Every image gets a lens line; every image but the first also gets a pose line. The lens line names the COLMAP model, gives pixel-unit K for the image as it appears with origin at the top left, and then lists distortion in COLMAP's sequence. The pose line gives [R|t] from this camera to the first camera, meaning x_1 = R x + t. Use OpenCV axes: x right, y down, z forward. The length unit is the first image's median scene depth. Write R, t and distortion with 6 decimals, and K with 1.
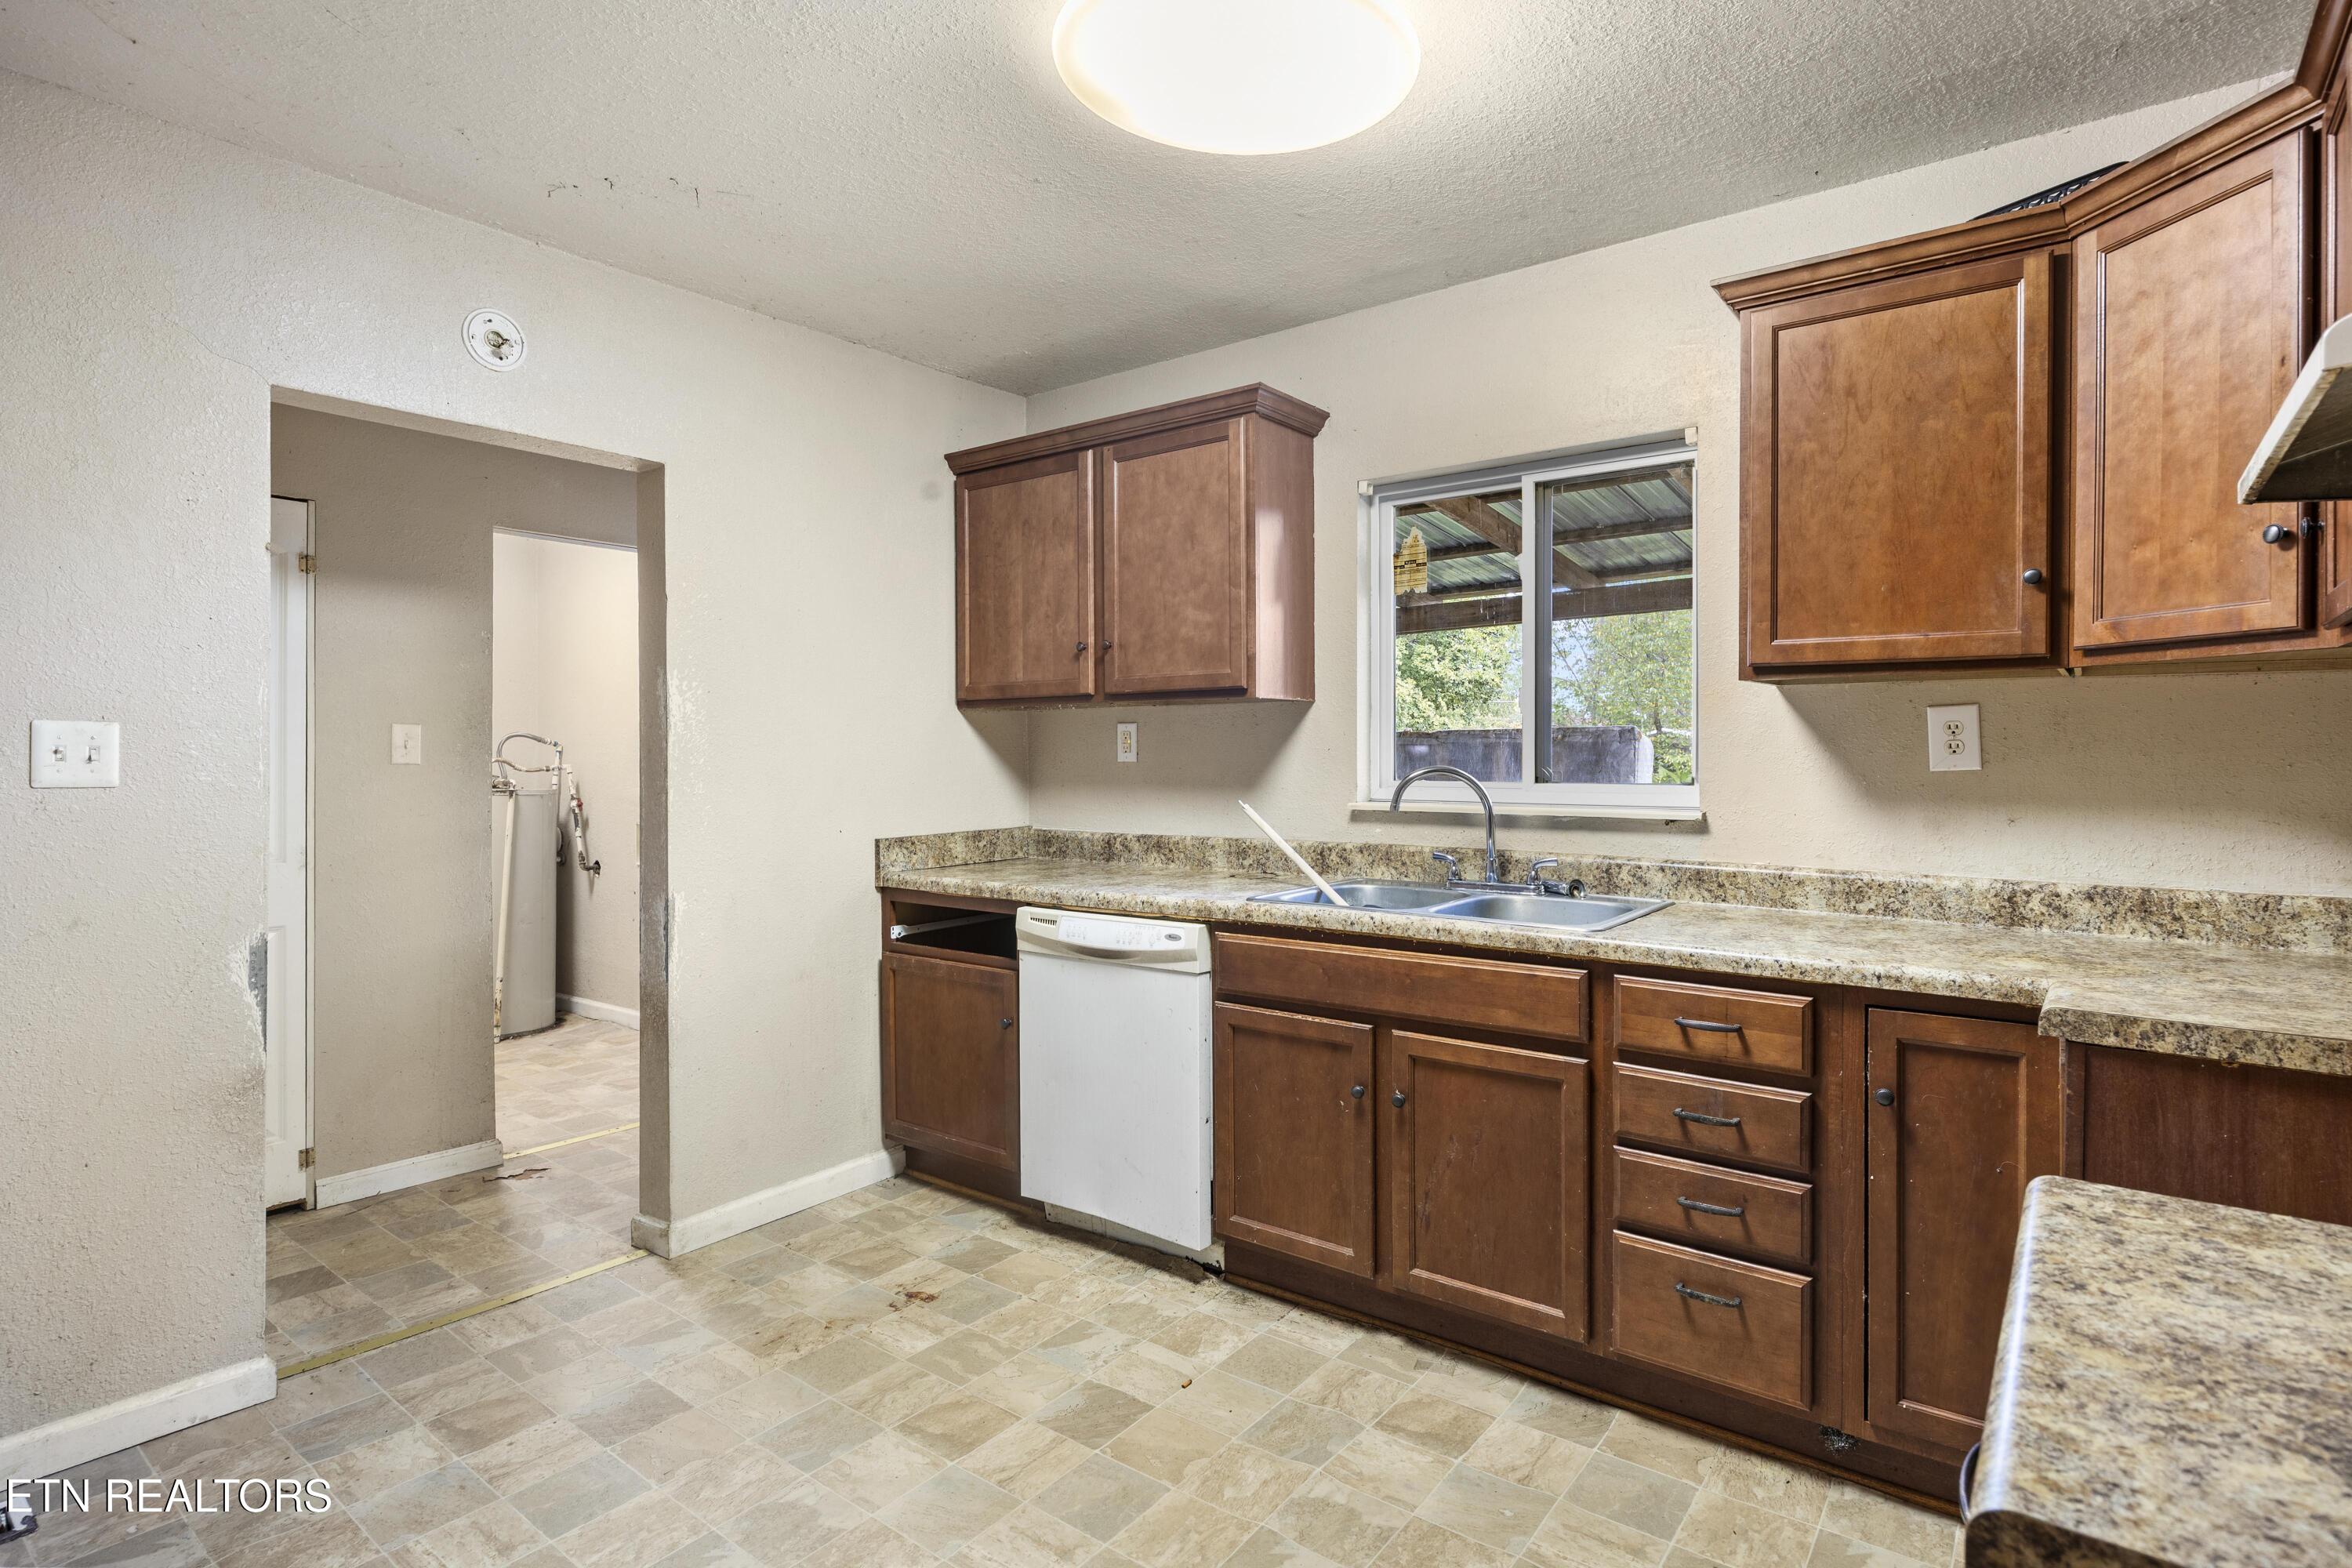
lens RADIAL K [[1194.1, 0, 1173.4], [0, 1194.1, 762.4], [0, 0, 1]] dist [-0.003712, -0.000119]
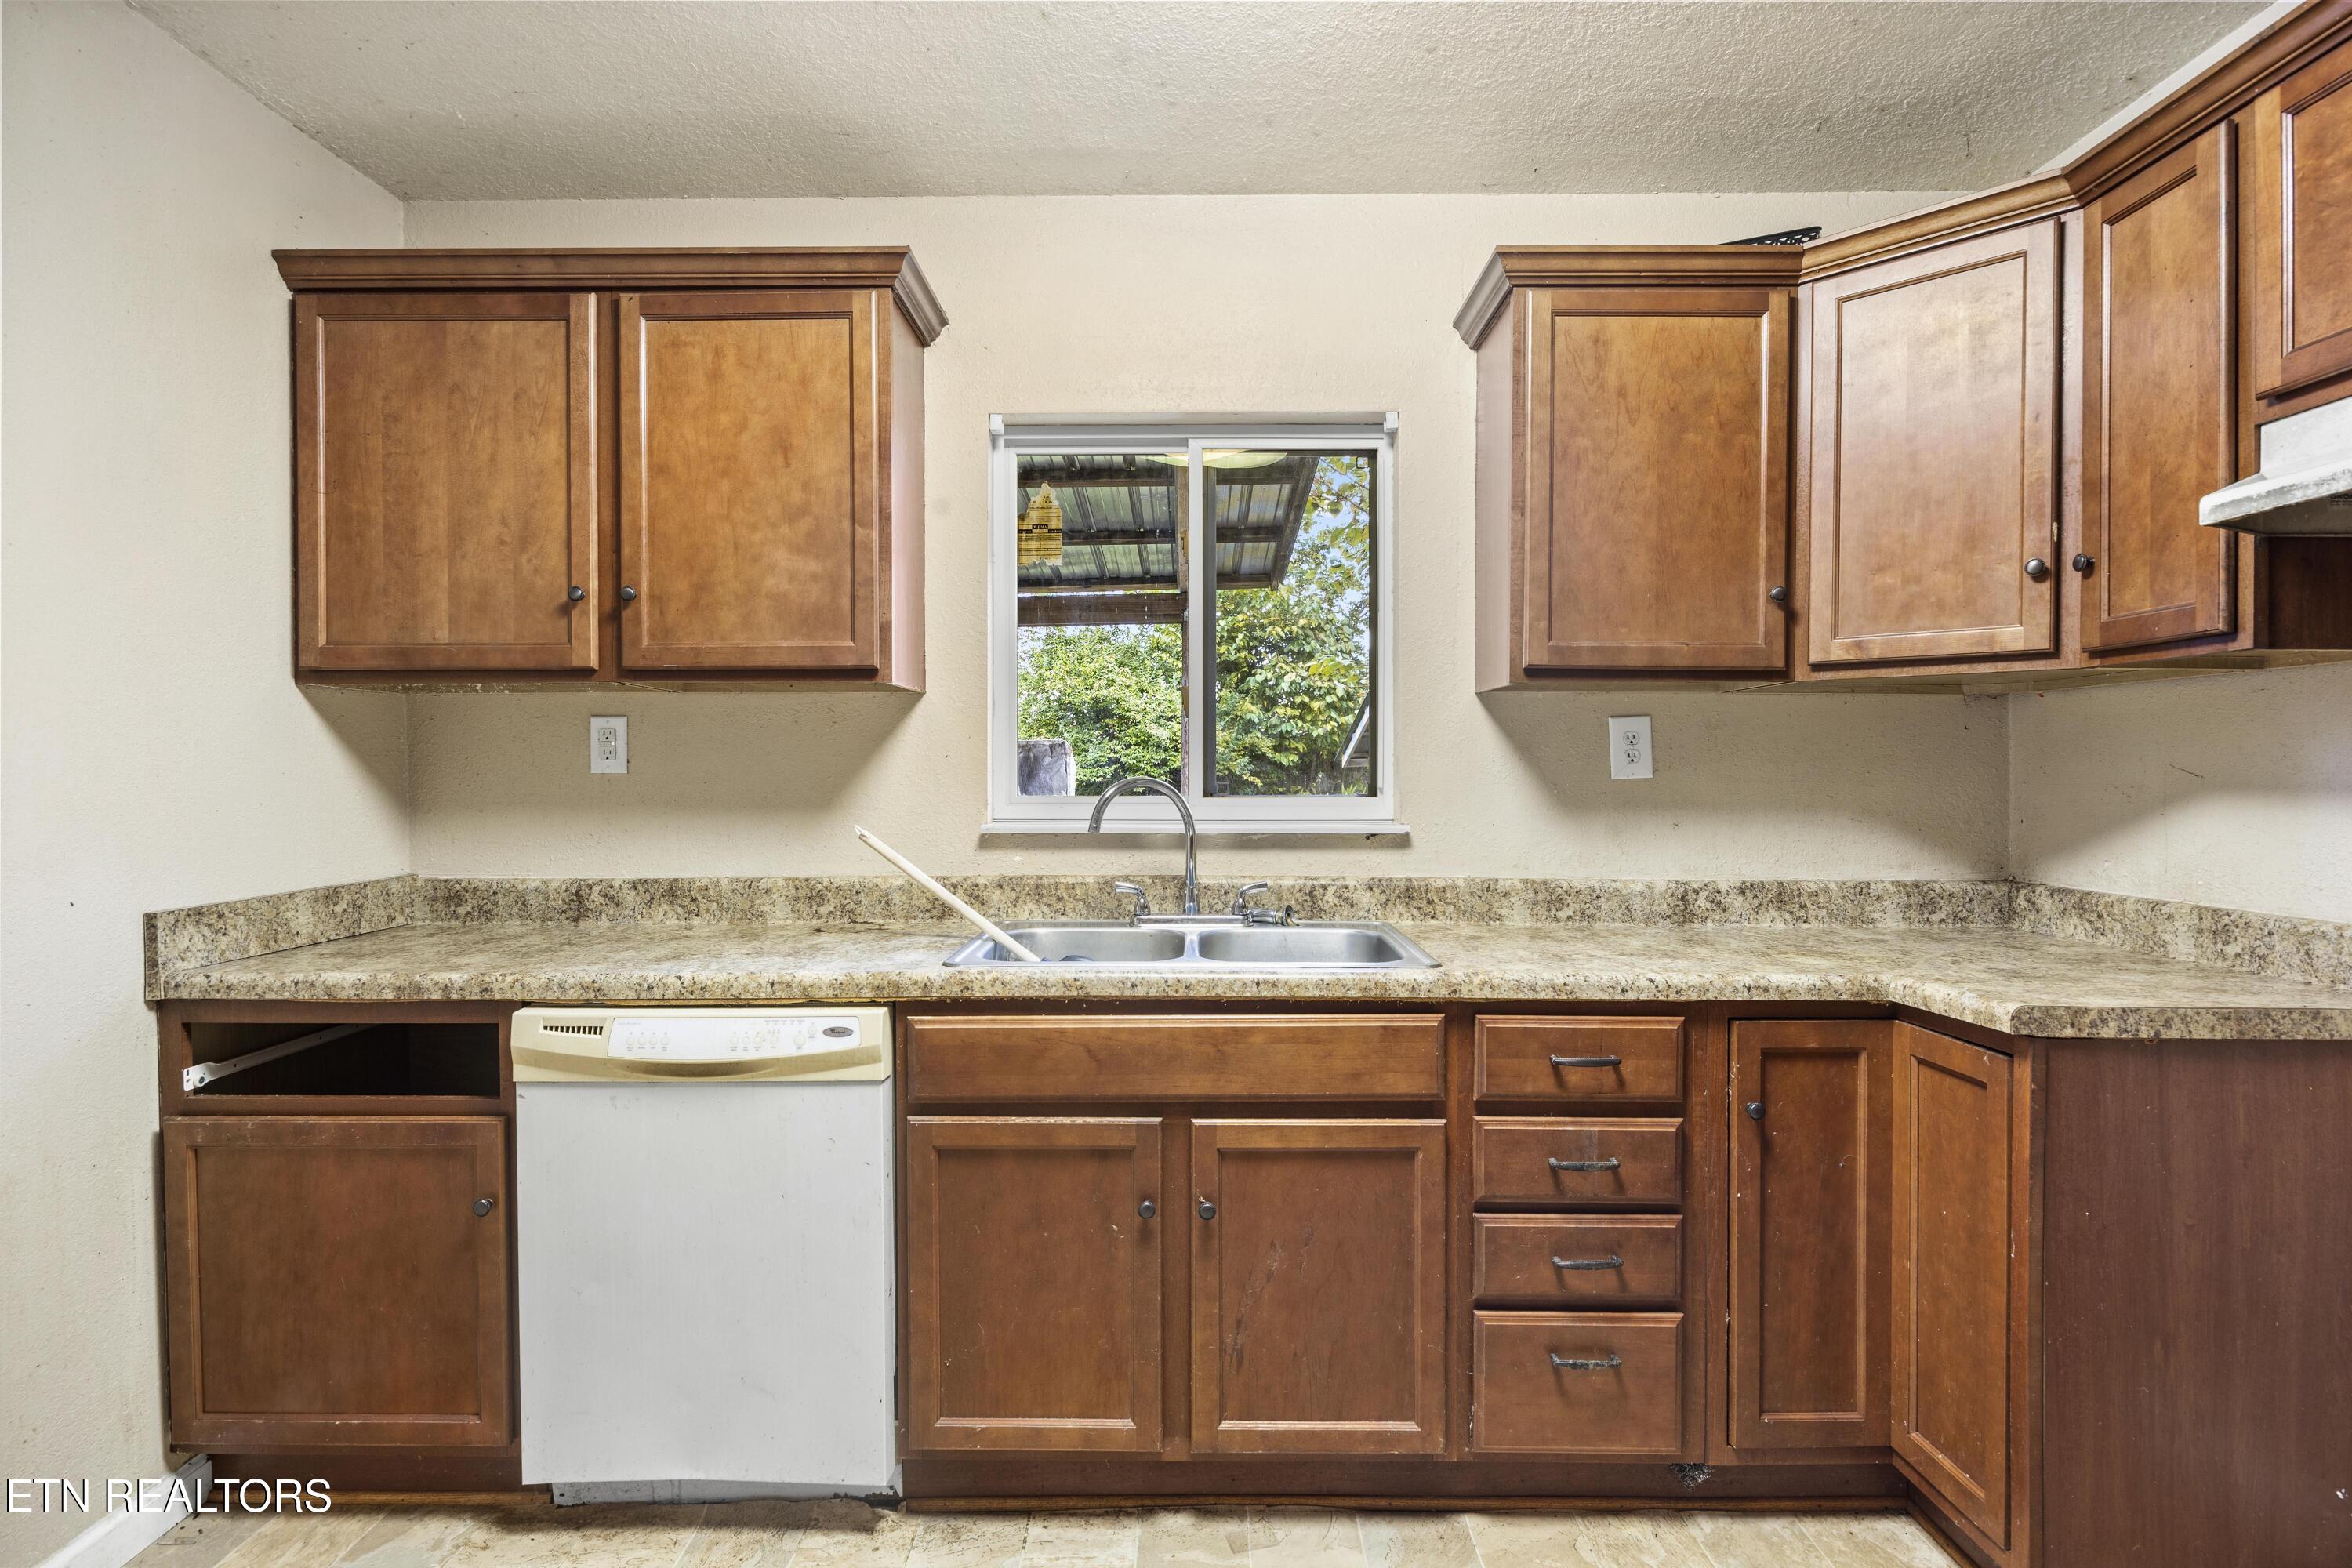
lens RADIAL K [[1167.2, 0, 1176.0], [0, 1167.2, 784.0], [0, 0, 1]] dist [-0.006535, -0.000008]
pose [[0.795171, -0.004434, 0.606369, -0.253514], [0.003233, 0.999990, 0.003072, 0.006386], [-0.606376, -0.000482, 0.795178, 0.377147]]
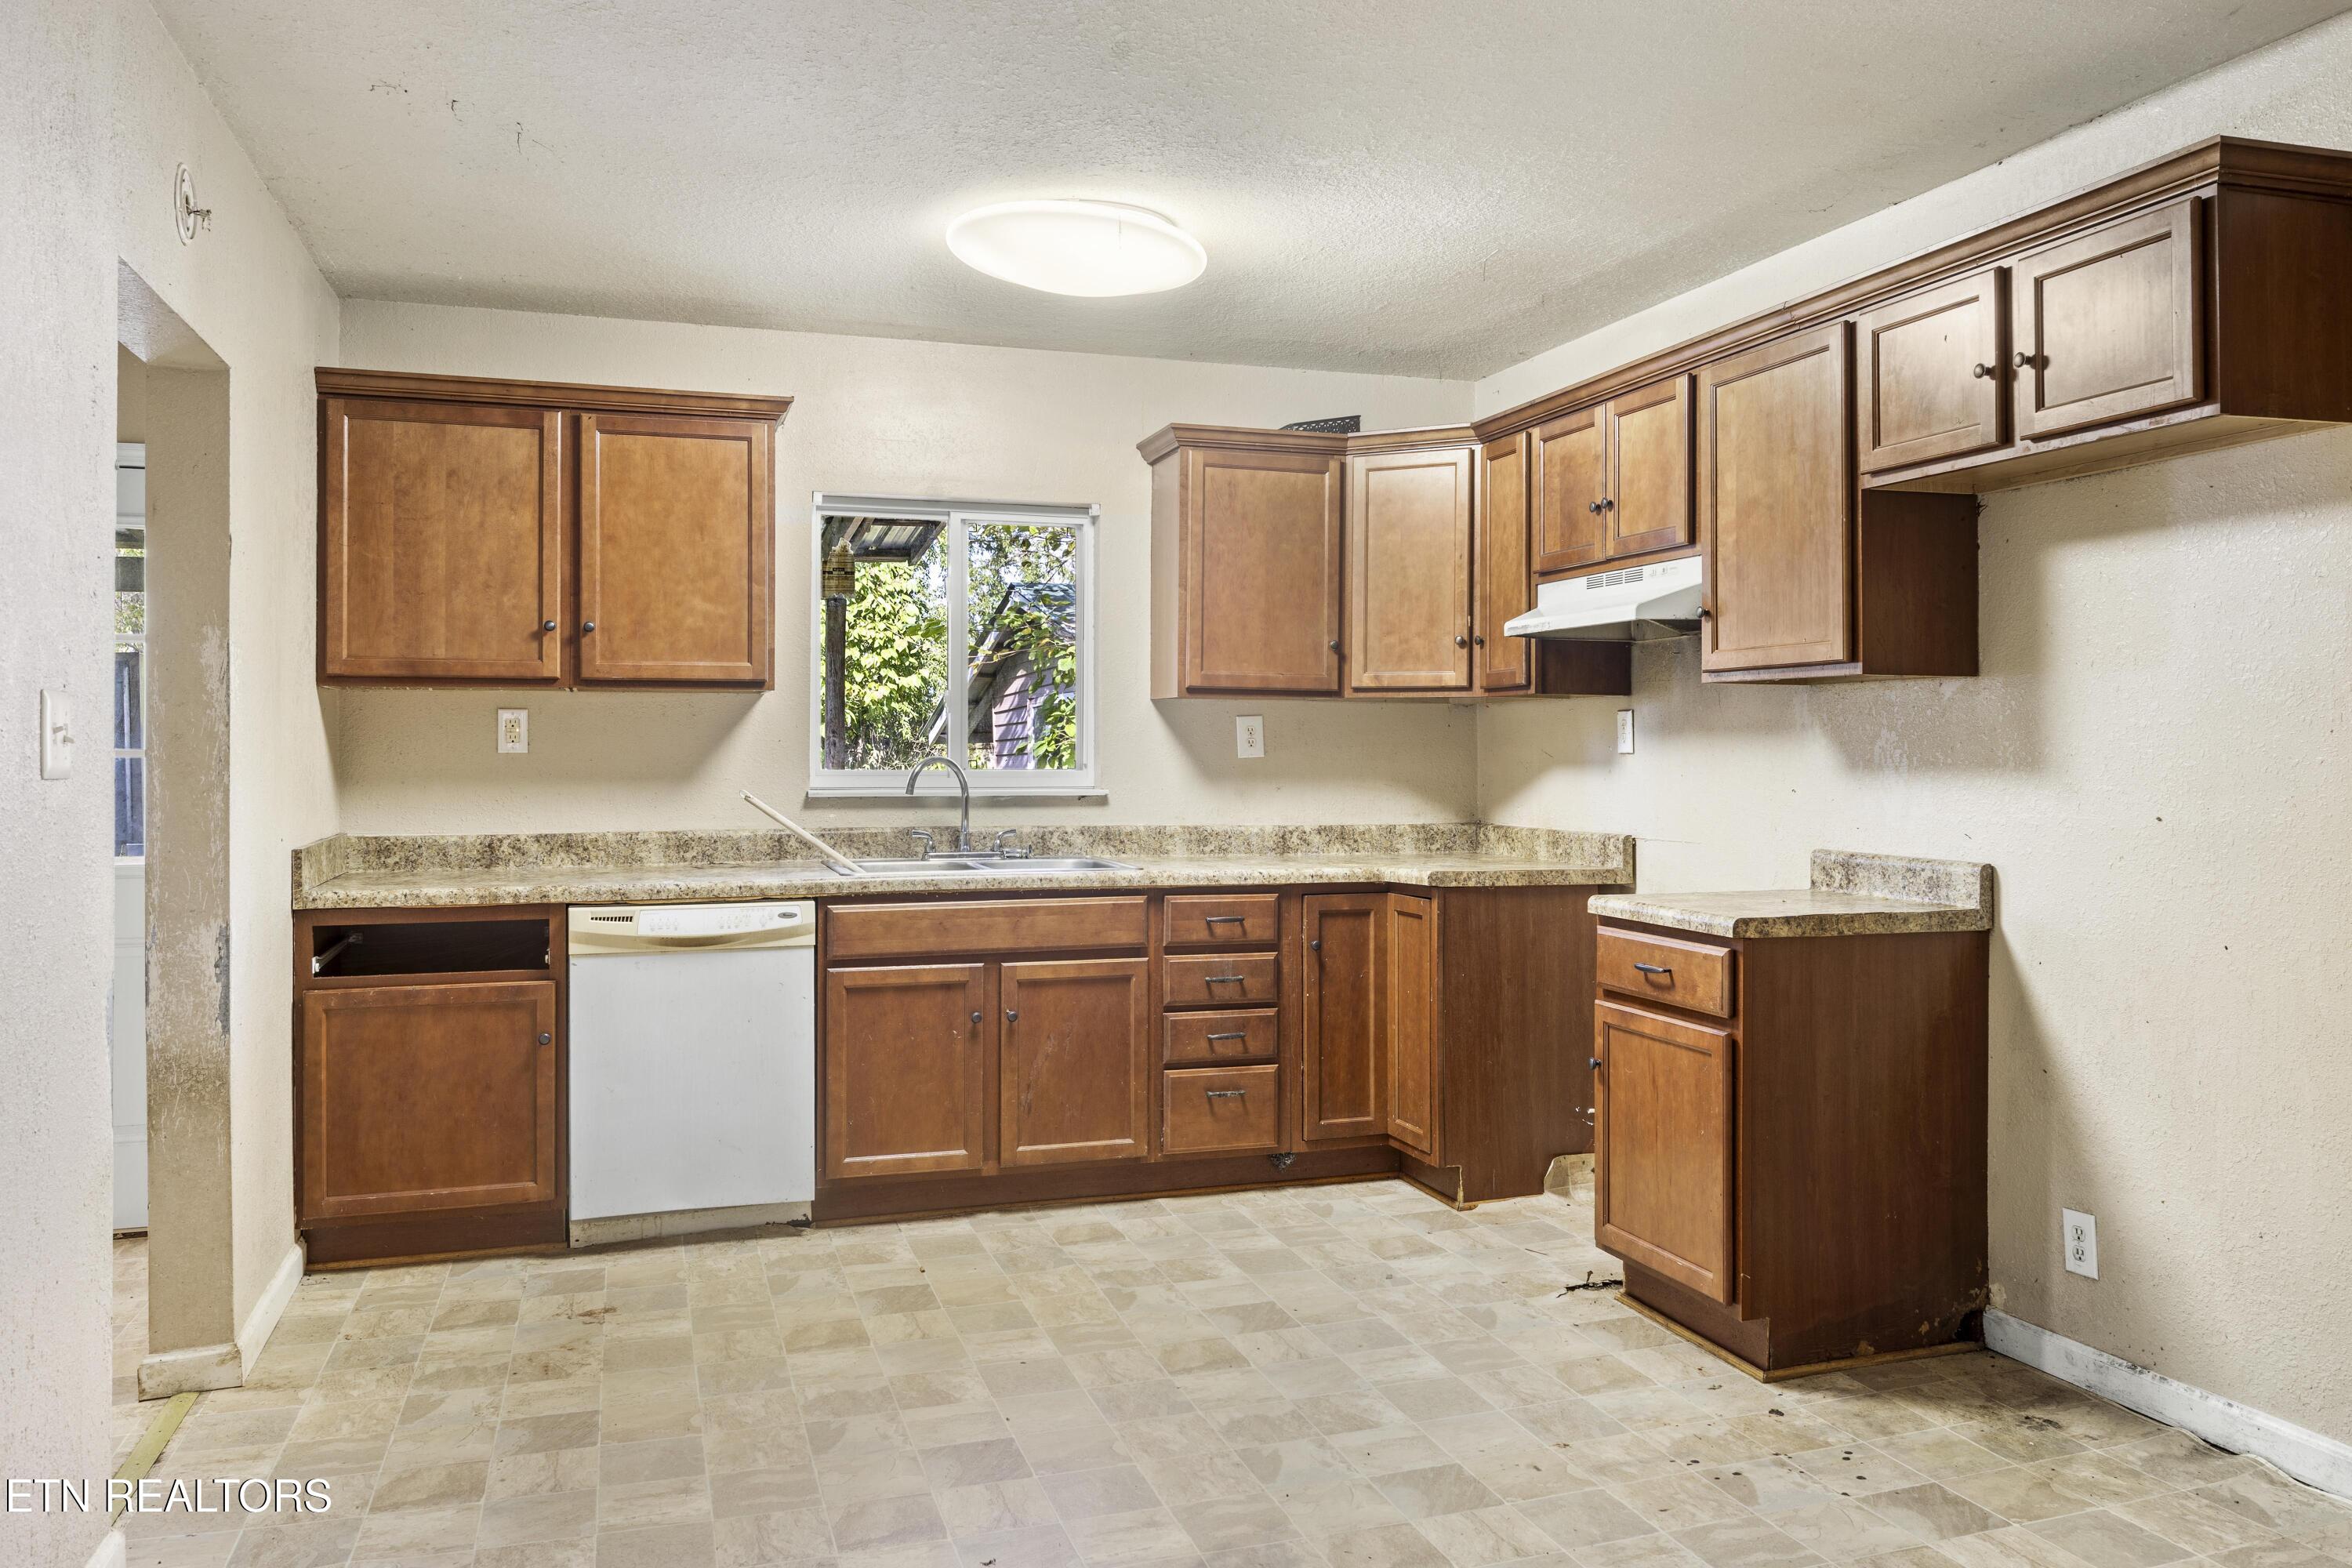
lens RADIAL K [[1708.6, 0, 1172.7], [0, 1708.6, 748.1], [0, 0, 1]] dist [0.011098, 0.005301]
pose [[0.562331, 0.003890, 0.826903, -1.111249], [0.002917, 0.999973, -0.006688, 0.008034], [-0.826907, 0.006173, 0.562304, -0.155749]]
